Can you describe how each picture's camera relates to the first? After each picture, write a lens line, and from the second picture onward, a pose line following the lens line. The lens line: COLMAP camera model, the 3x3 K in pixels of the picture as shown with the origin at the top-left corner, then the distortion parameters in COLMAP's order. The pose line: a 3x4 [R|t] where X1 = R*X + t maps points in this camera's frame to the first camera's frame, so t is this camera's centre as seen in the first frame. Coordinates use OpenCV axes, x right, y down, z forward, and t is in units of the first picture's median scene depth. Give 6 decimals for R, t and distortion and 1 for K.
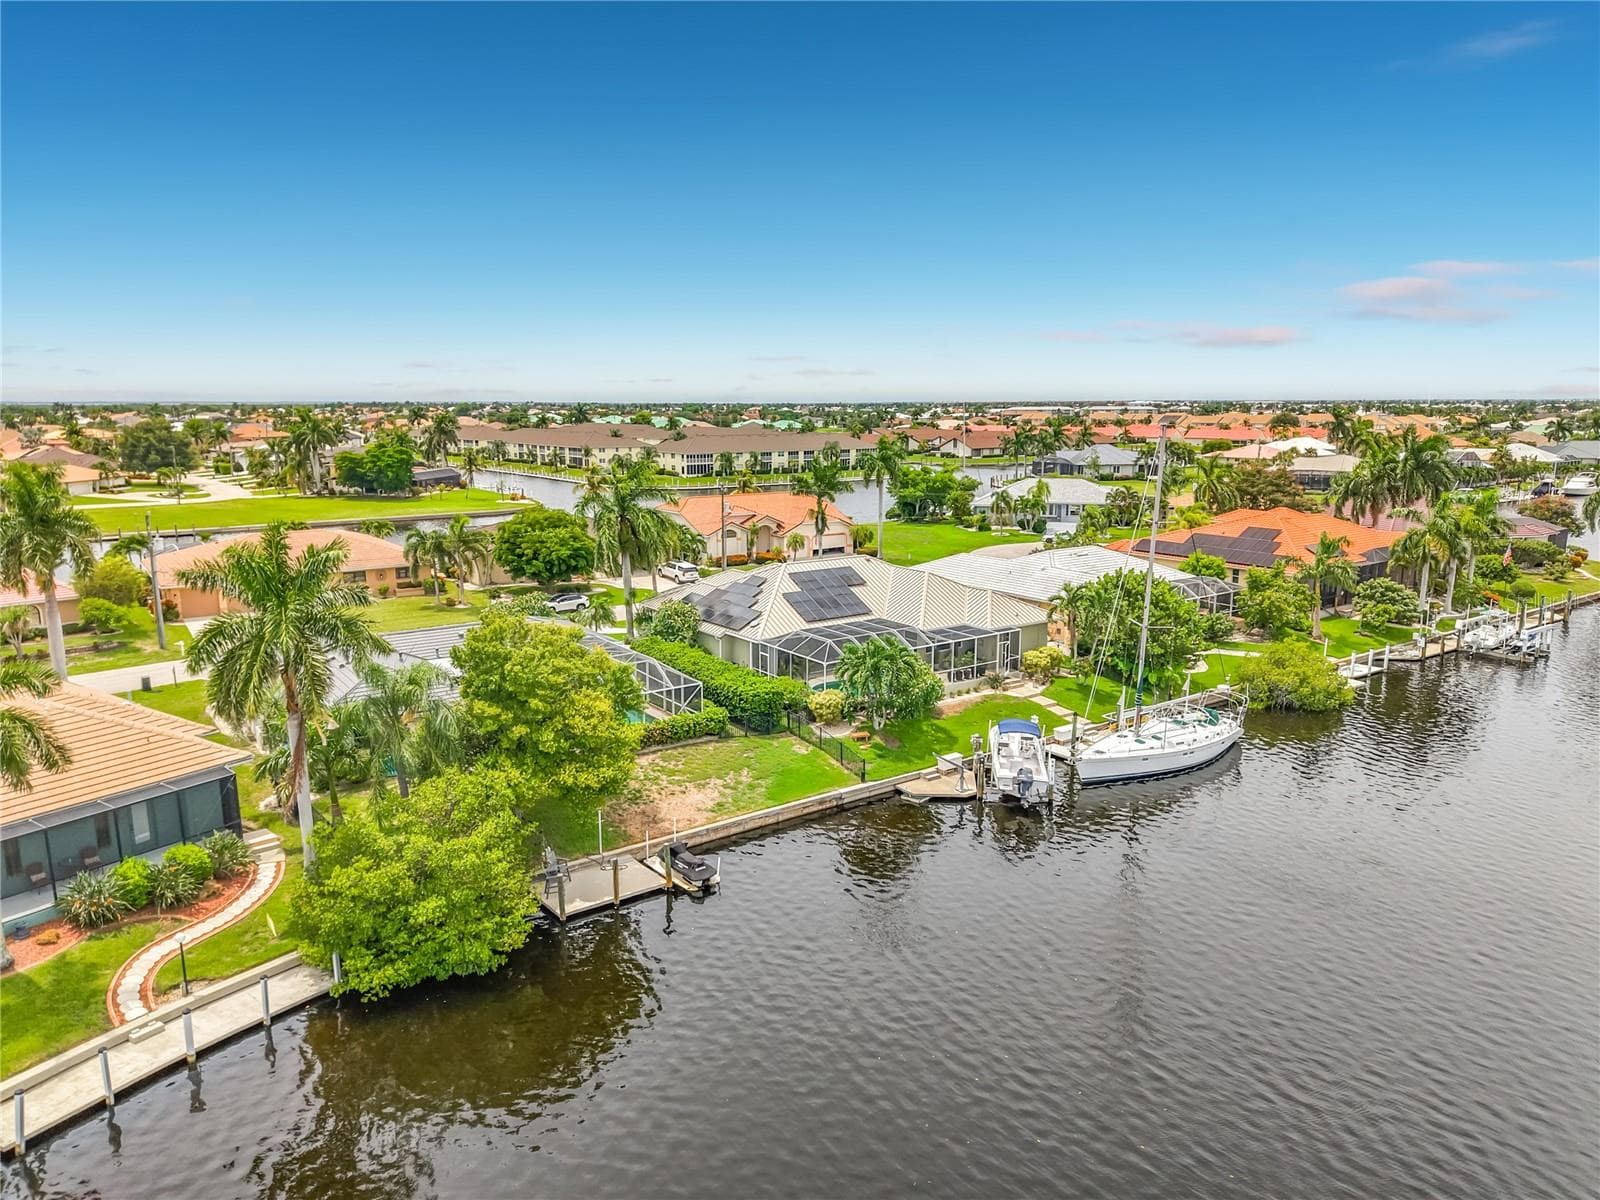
lens RADIAL K [[1054.6, 0, 800.0], [0, 1054.6, 600.0], [0, 0, 1]] dist [0.083864, -0.137203]
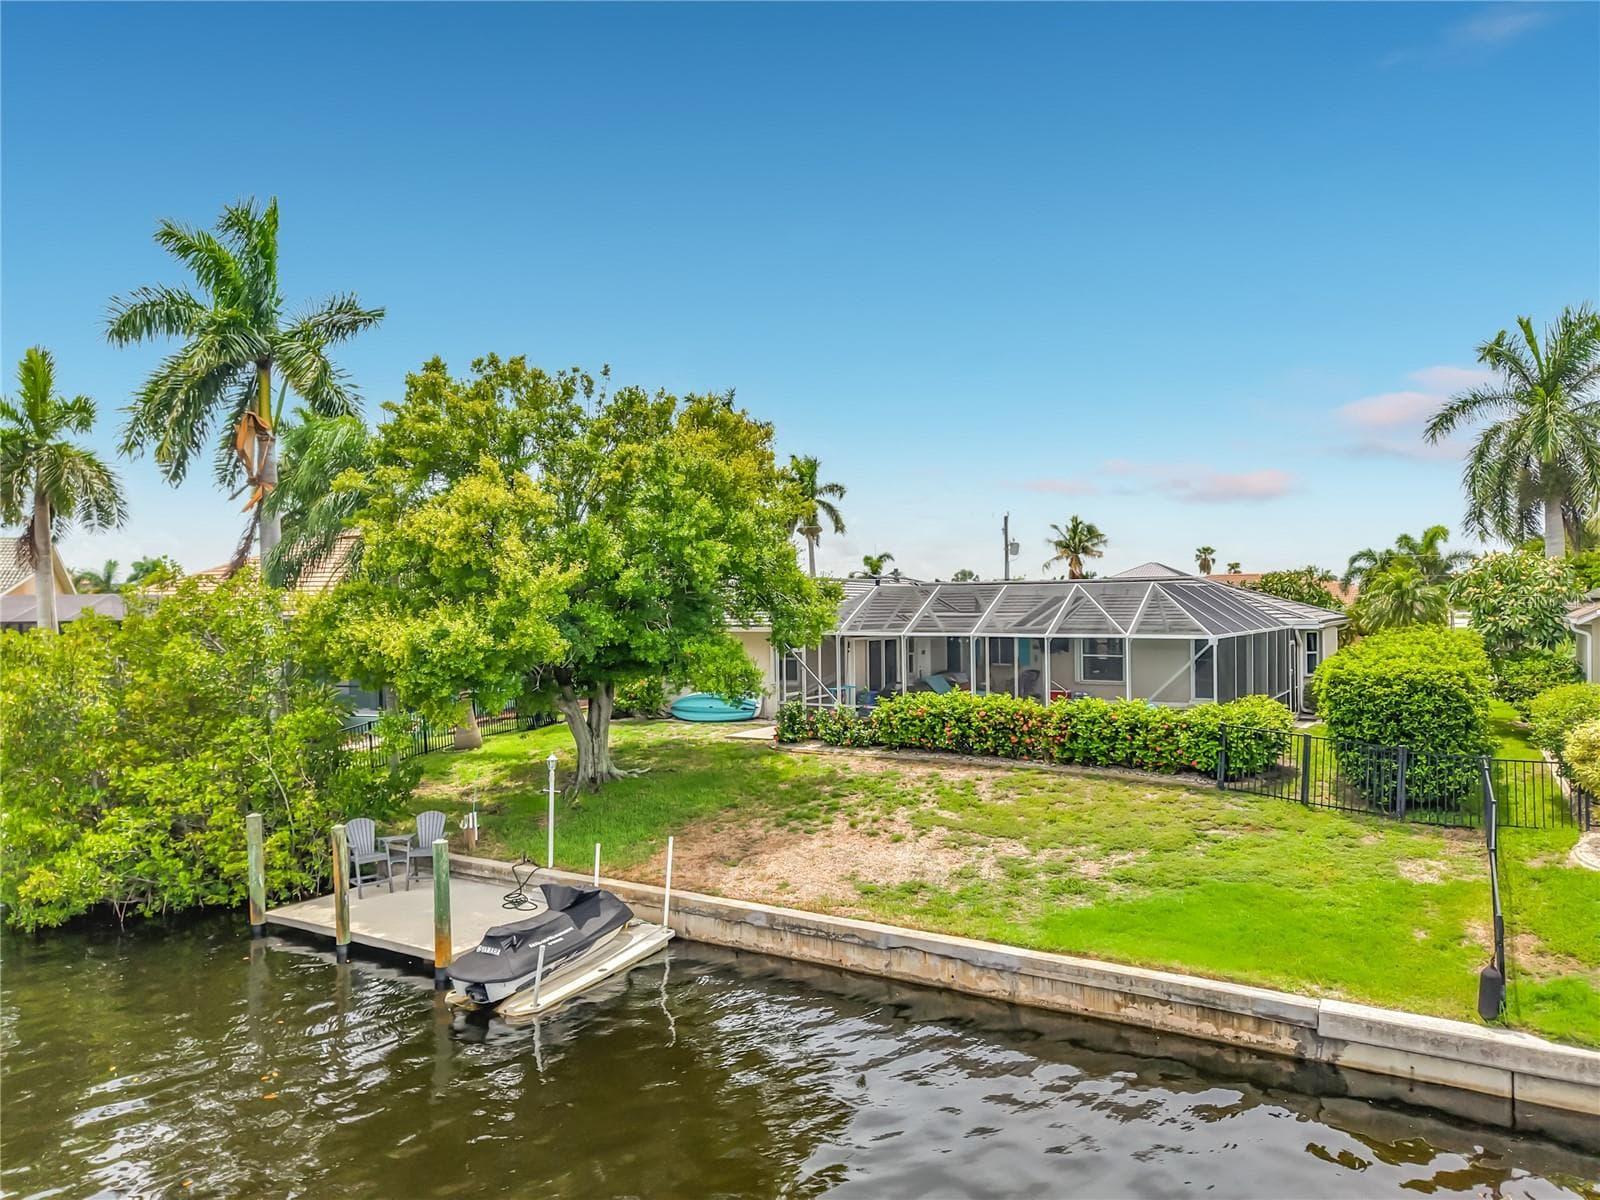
lens RADIAL K [[1066.0, 0, 800.0], [0, 1066.0, 600.0], [0, 0, 1]] dist [0.022711, -0.020395]
pose [[0.383221, -0.011175, -0.923589, 0.212197], [-0.158523, 0.984294, -0.077685, 0.125851], [0.909952, 0.176181, 0.375430, 0.769007]]
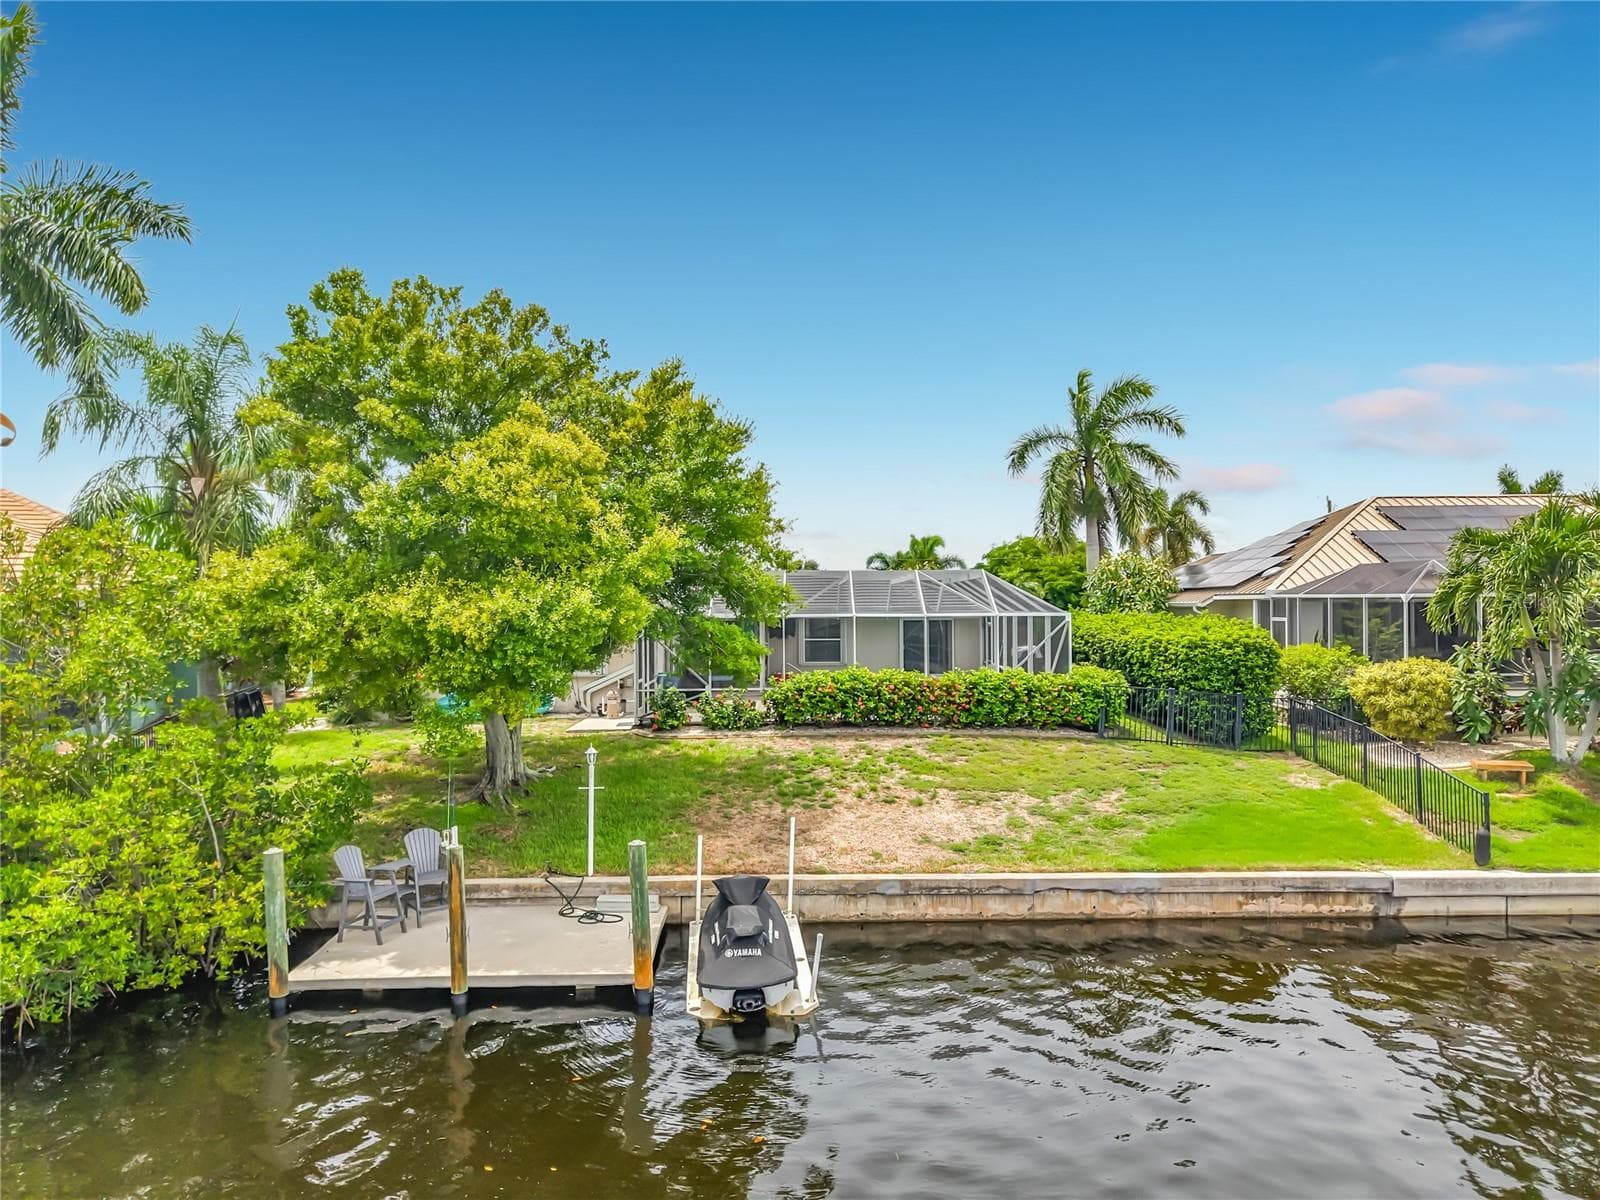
lens RADIAL K [[1066.0, 0, 800.0], [0, 1066.0, 600.0], [0, 0, 1]] dist [0.022711, -0.020395]
pose [[0.815914, -0.008042, -0.578117, 0.079518], [-0.097507, 0.983667, -0.151298, 0.162008], [0.569891, 0.179817, 0.801804, 0.607869]]
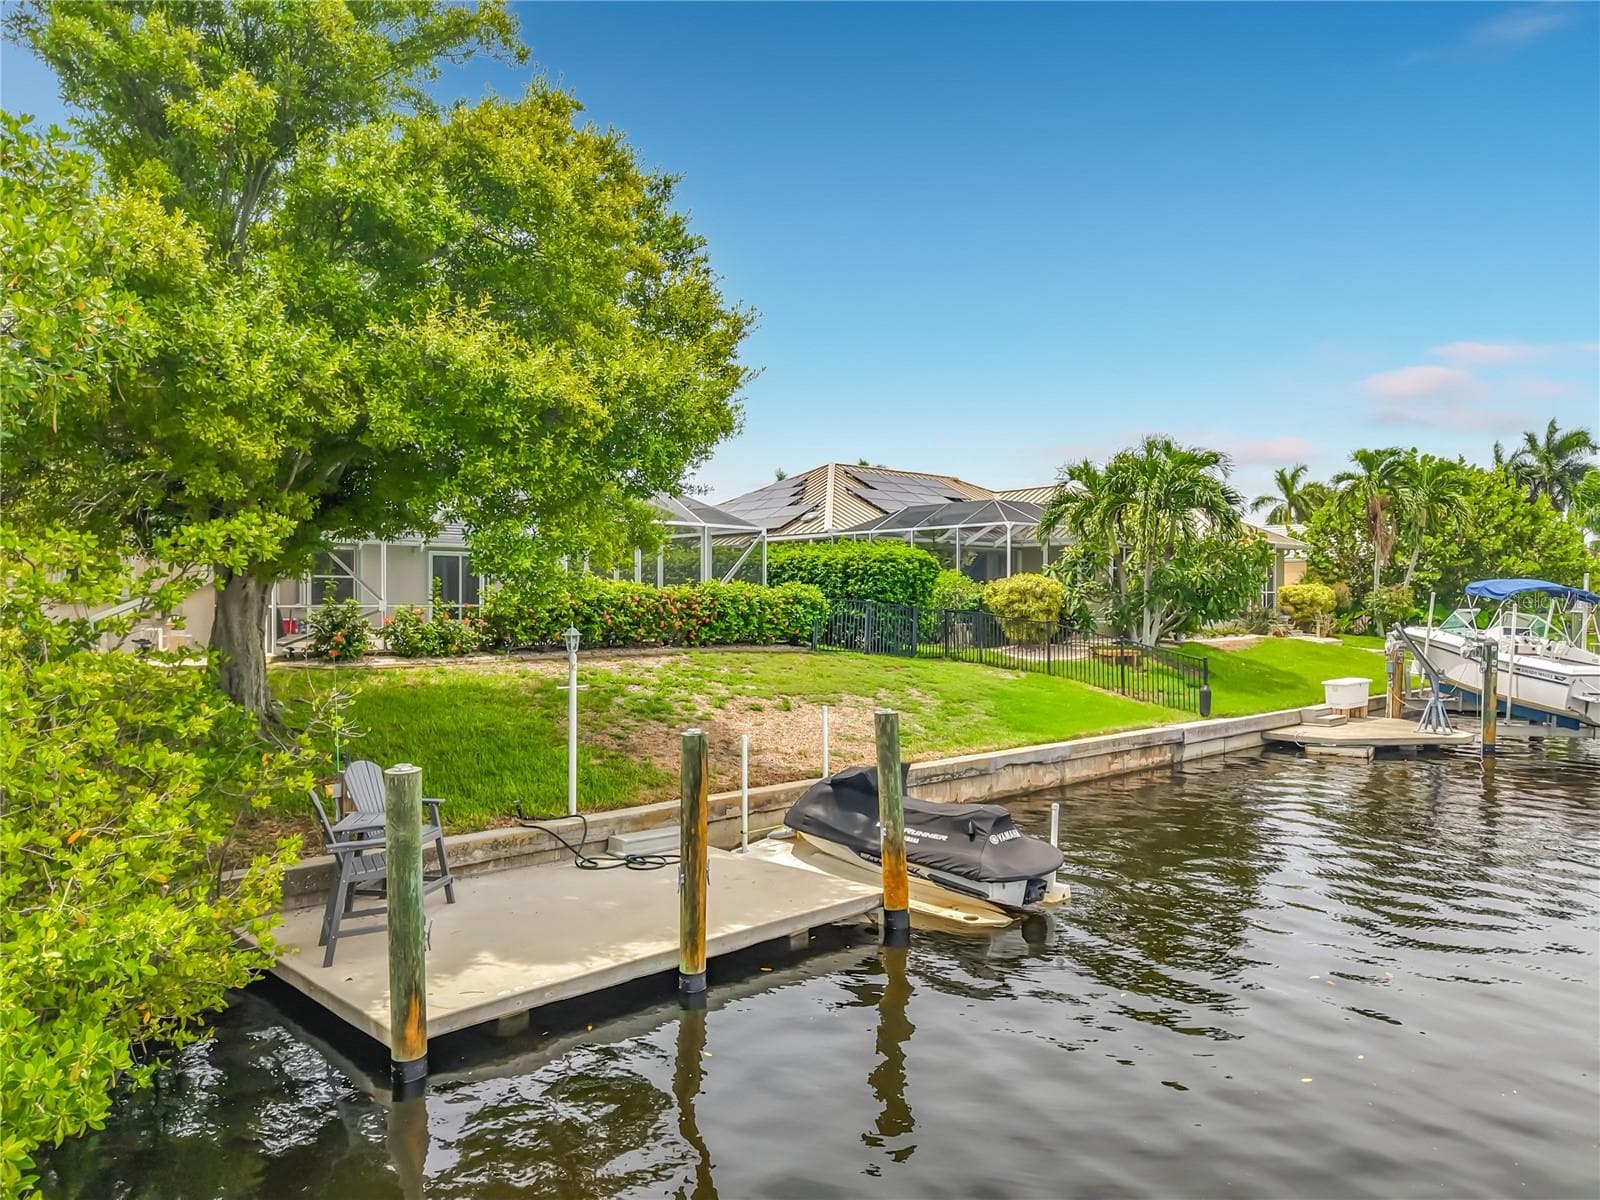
lens RADIAL K [[1061.2, 0, 800.9], [0, 1061.2, 598.2], [0, 0, 1]] dist [0.084088, -0.112790]
pose [[0.992949, -0.002129, 0.118523, -0.137914], [0.024198, 0.982425, -0.185082, 0.199001], [-0.116046, 0.186645, 0.975550, 0.617888]]
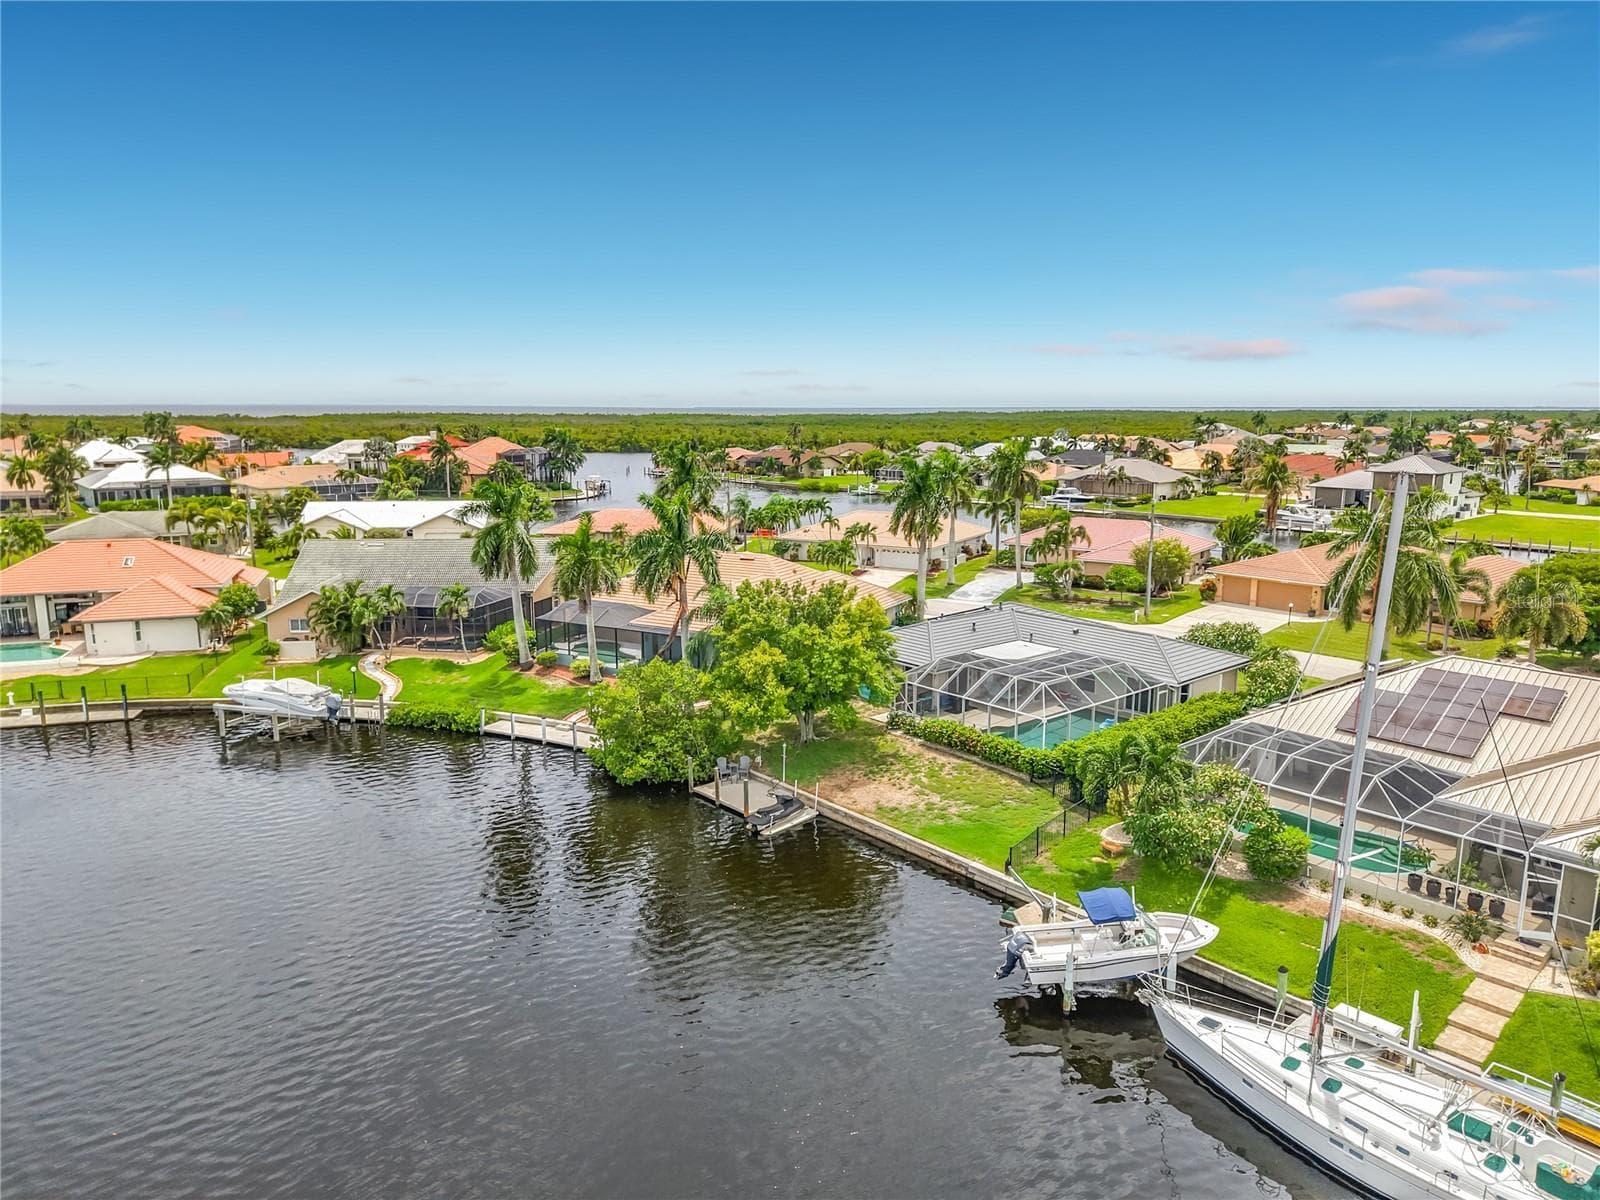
lens RADIAL K [[1061.2, 0, 800.9], [0, 1061.2, 598.2], [0, 0, 1]] dist [0.084088, -0.112790]
pose [[0.093995, 0.175761, -0.979935, 0.825071], [-0.184072, 0.970391, 0.156393, -0.137439], [0.978408, 0.165679, 0.123564, 0.703488]]
